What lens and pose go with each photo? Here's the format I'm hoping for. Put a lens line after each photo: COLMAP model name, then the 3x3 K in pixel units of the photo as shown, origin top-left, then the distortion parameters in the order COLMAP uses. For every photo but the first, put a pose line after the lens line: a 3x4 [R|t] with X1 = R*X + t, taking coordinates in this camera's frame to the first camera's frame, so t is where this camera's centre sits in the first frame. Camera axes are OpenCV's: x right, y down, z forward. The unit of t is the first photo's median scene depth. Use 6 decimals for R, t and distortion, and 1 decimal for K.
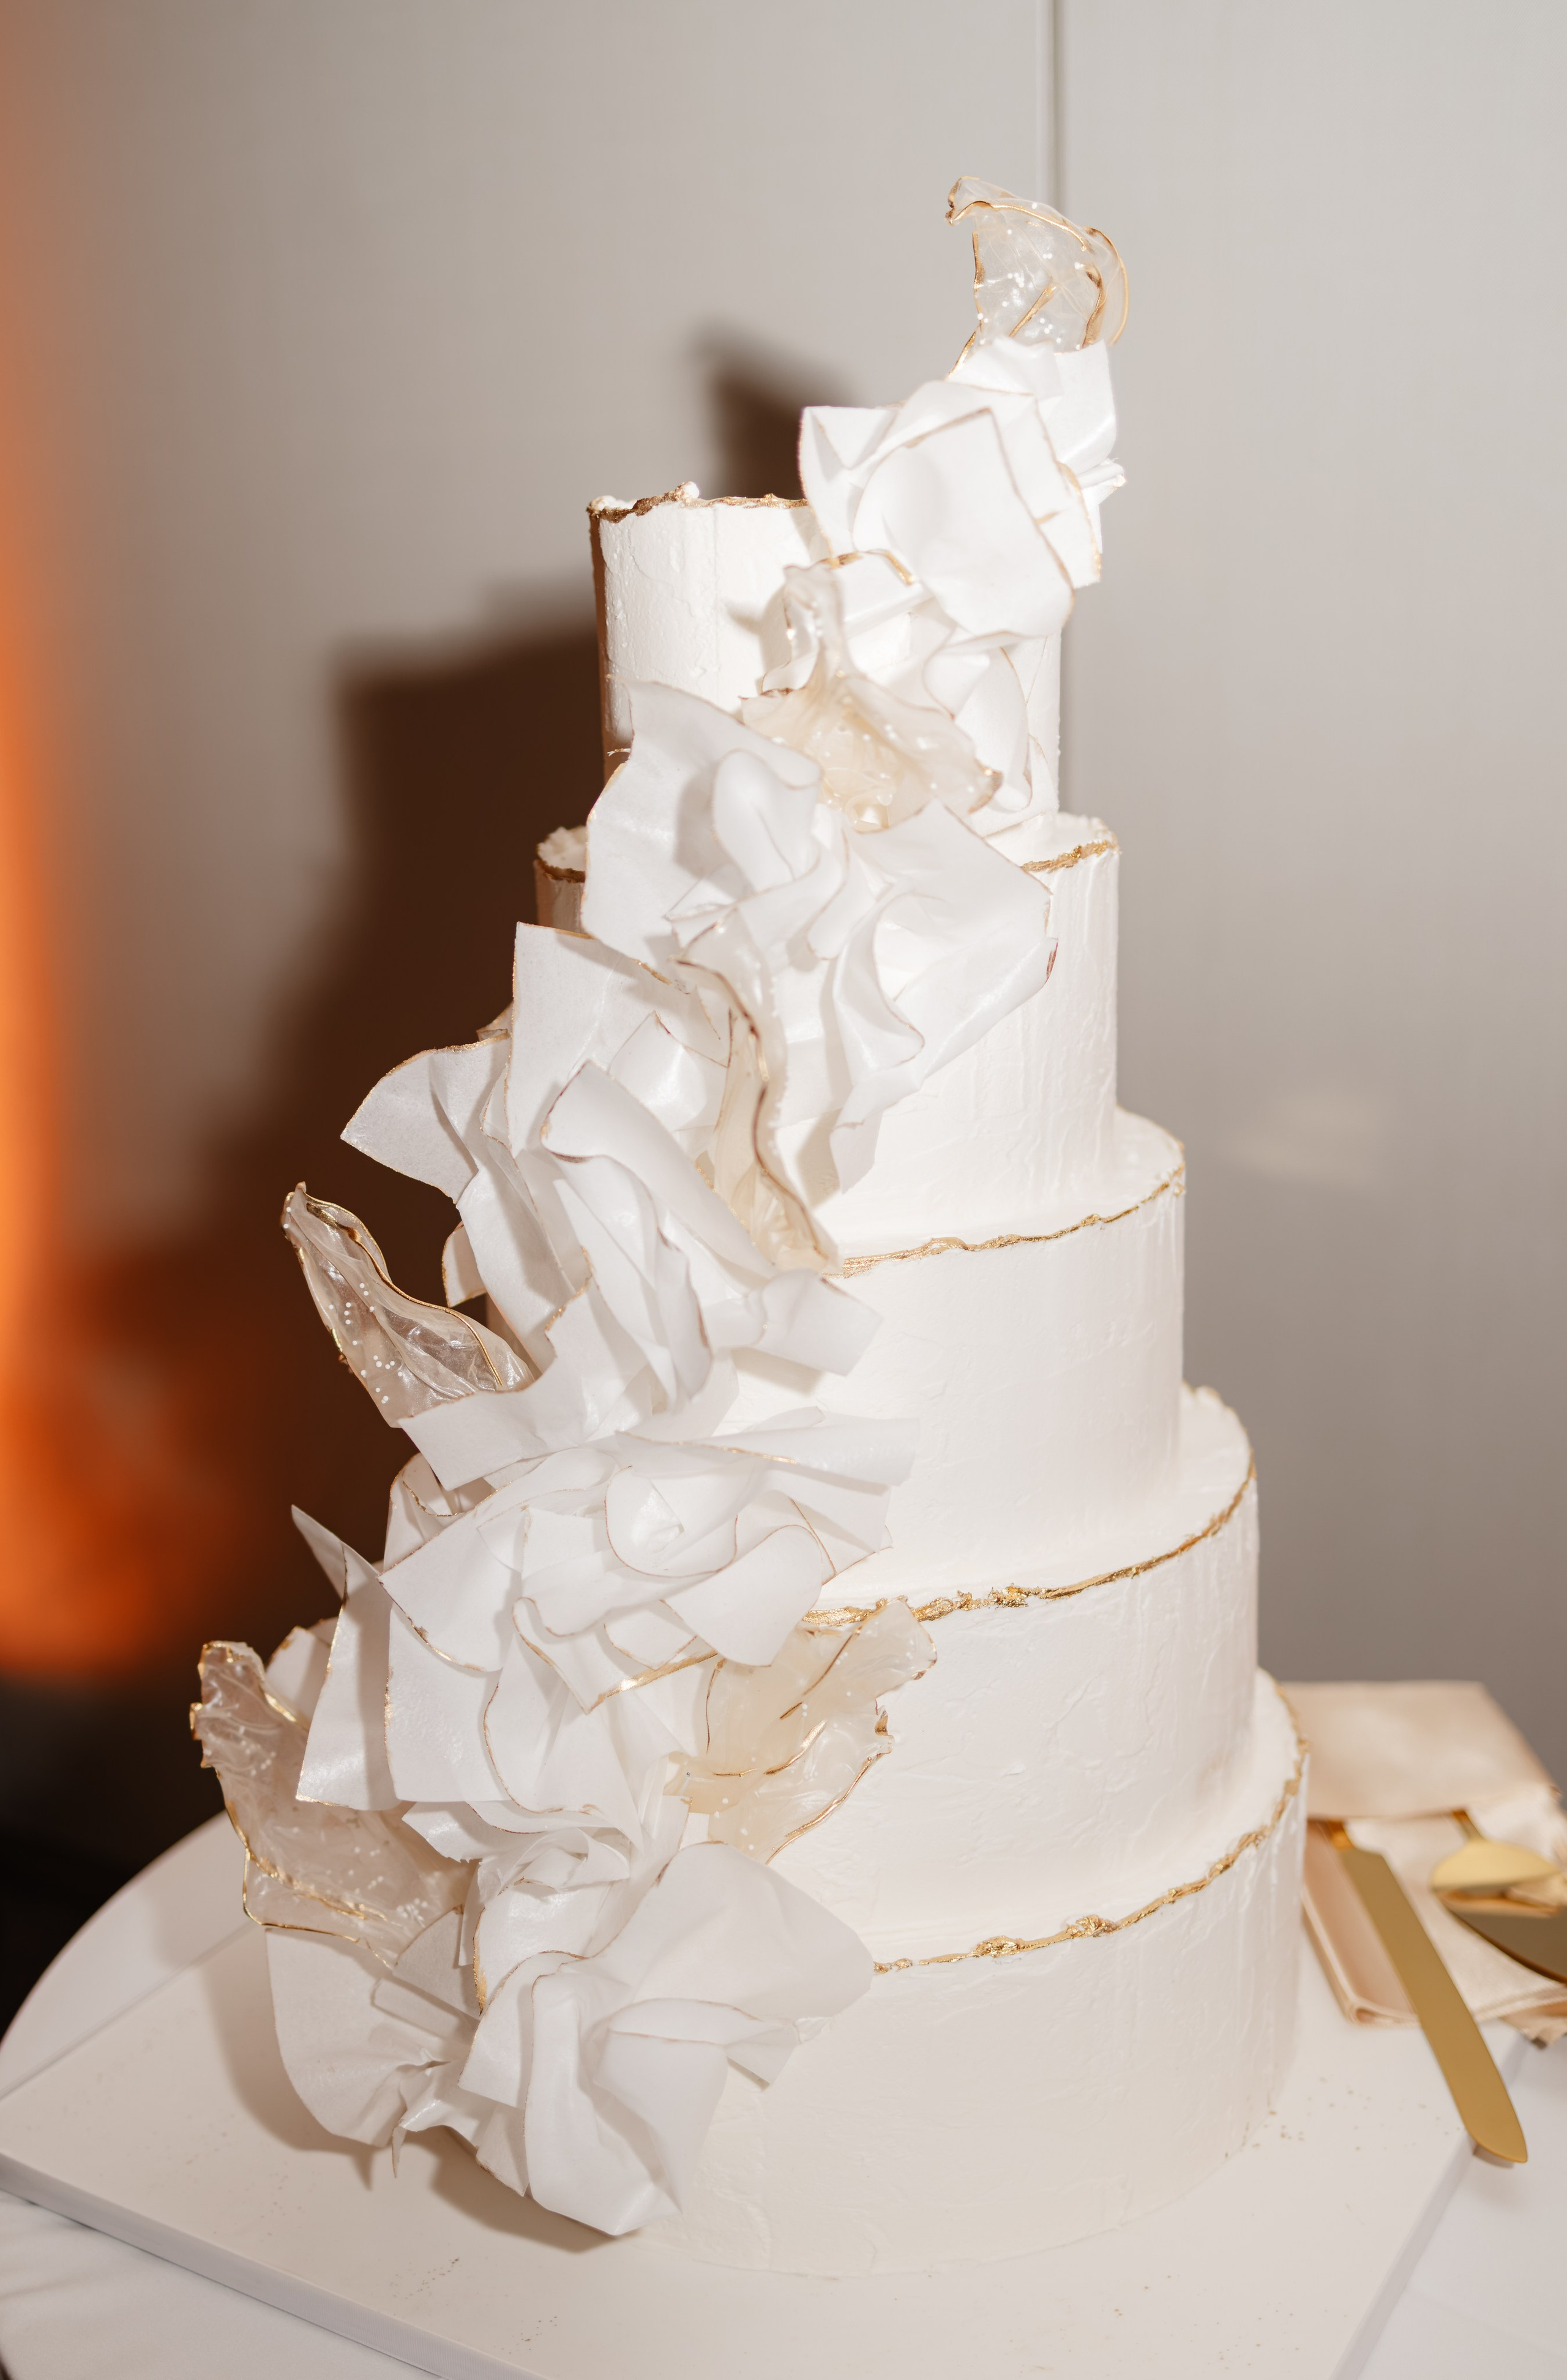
lens RADIAL K [[2581.2, 0, 785.3], [0, 2581.2, 1158.3], [0, 0, 1]] dist [0.005998, 0.009771]
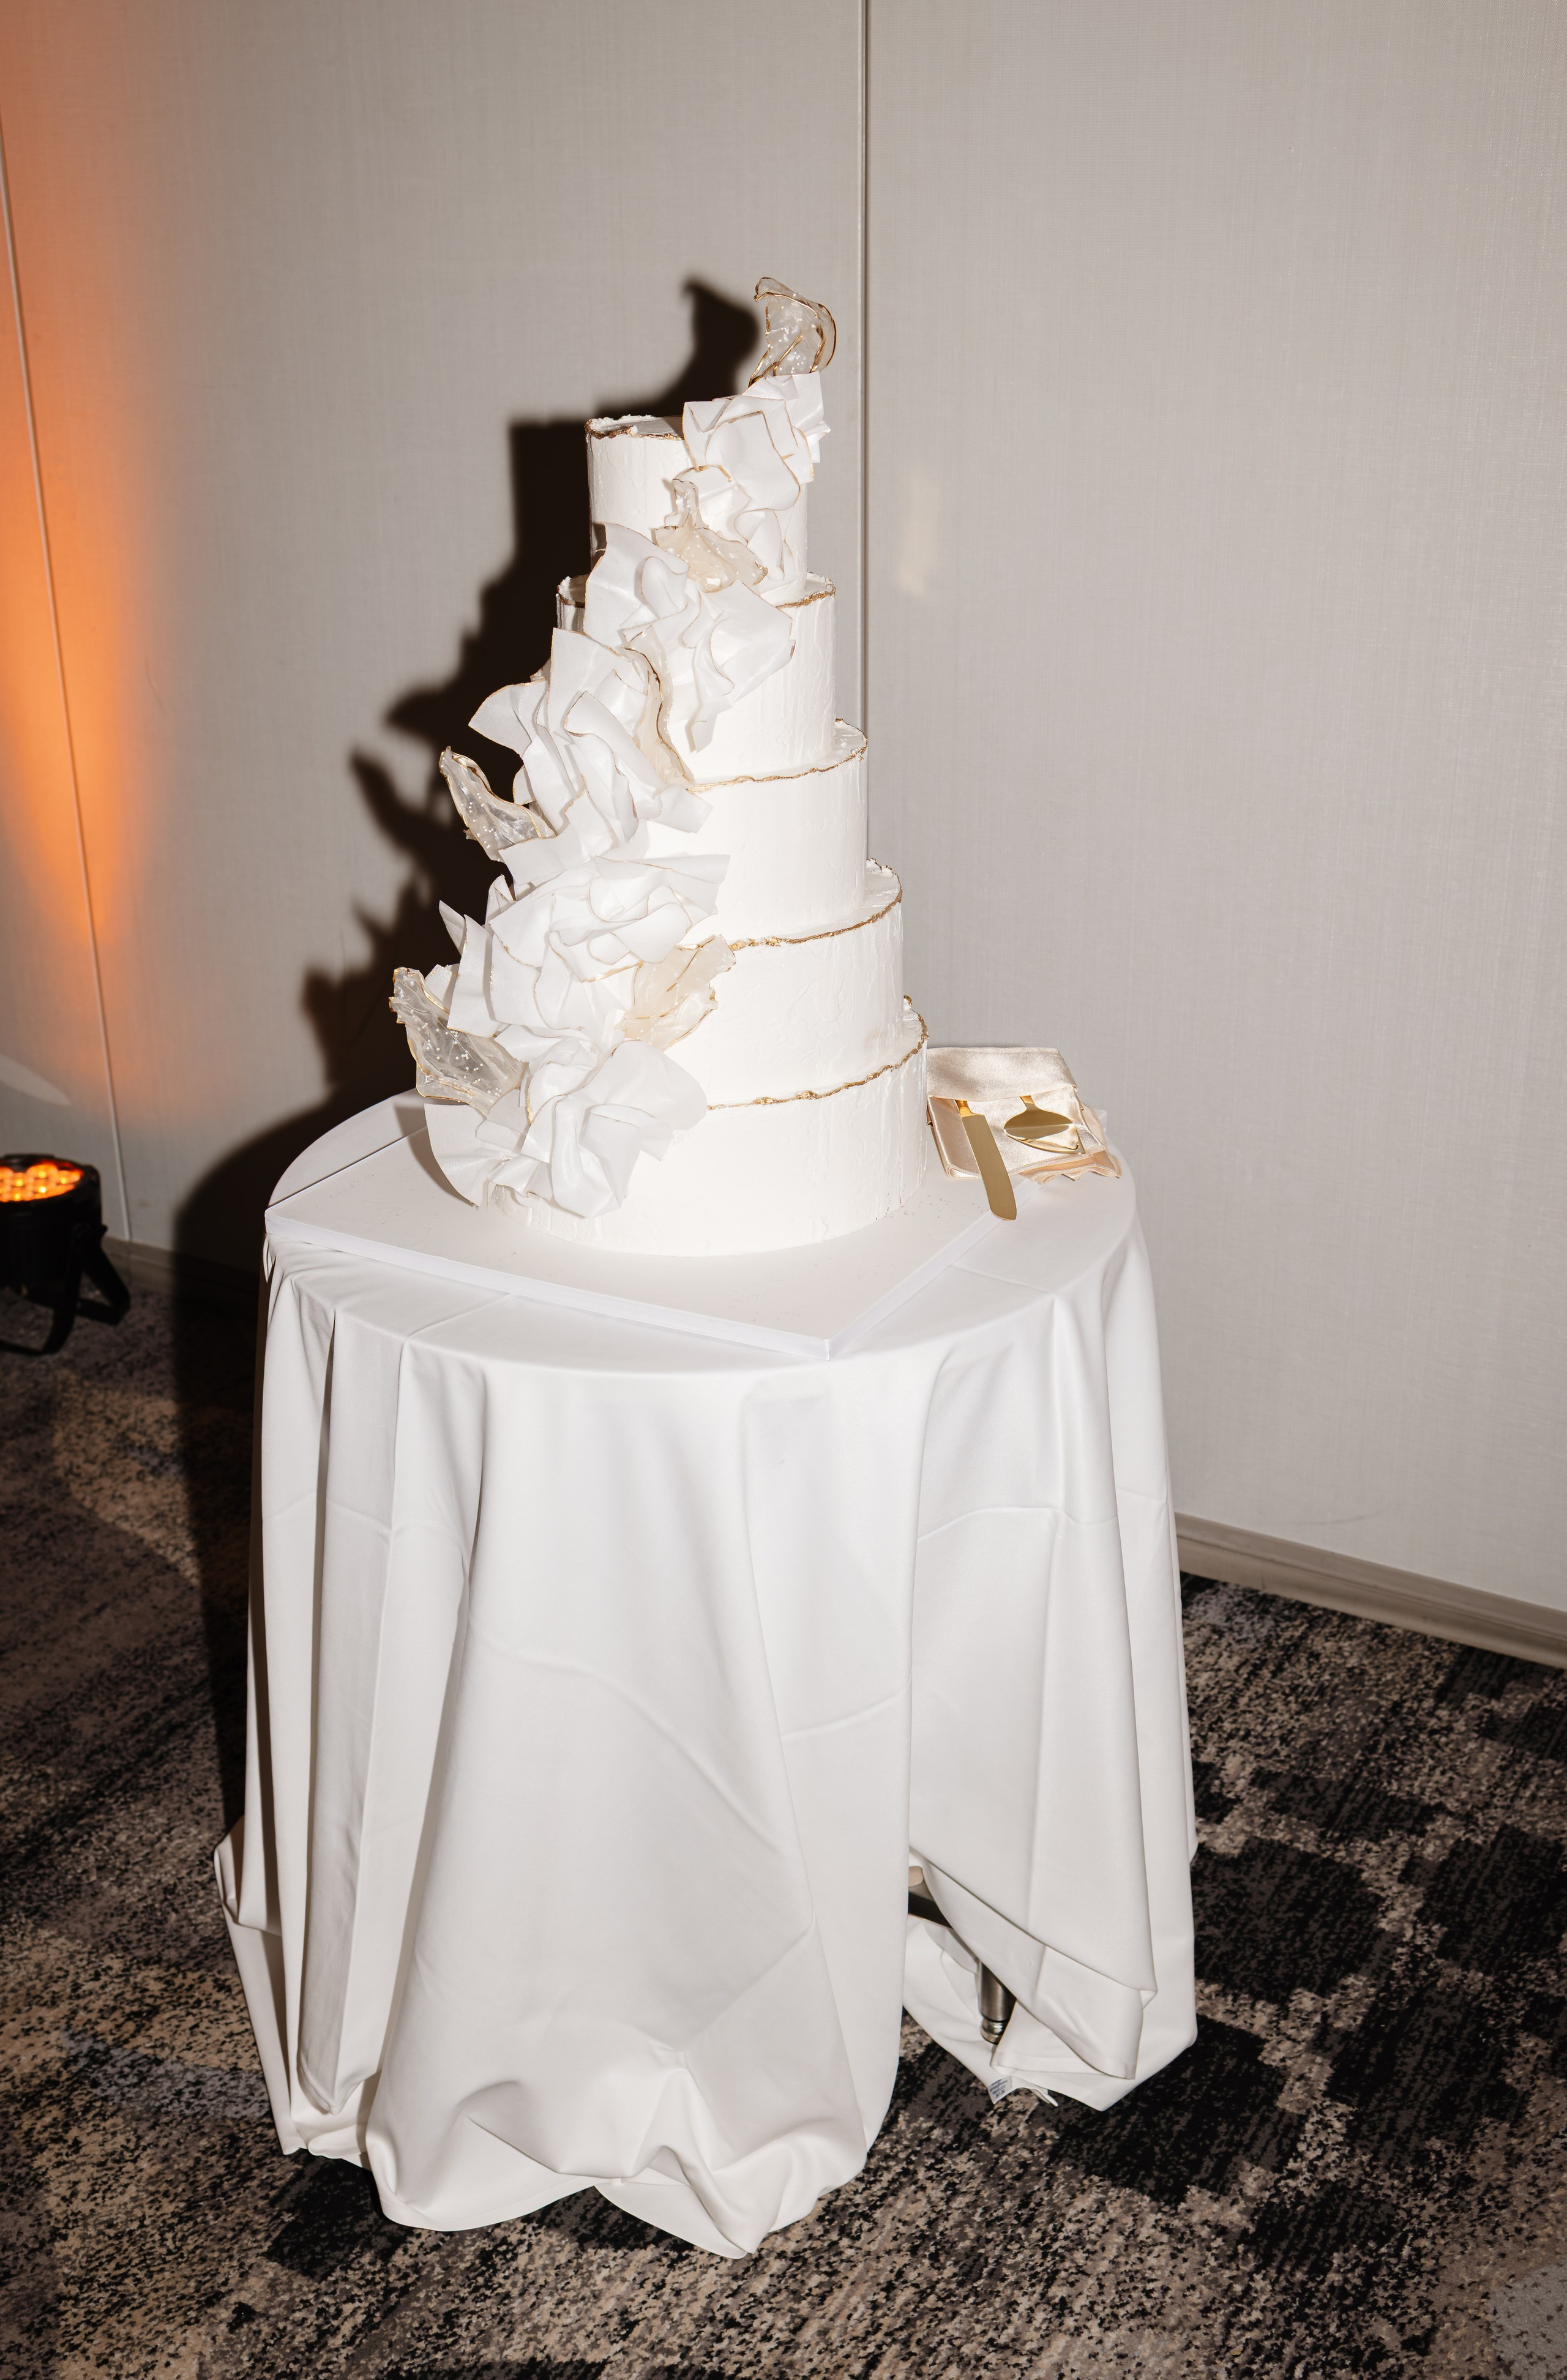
lens RADIAL K [[2581.2, 0, 785.3], [0, 2581.2, 1158.3], [0, 0, 1]] dist [0.005998, 0.009771]
pose [[0.999548, 0.015997, 0.025467, 0.045783], [-0.019374, 0.990184, 0.138422, 0.049177], [-0.023003, -0.138853, 0.990046, -1.256116]]
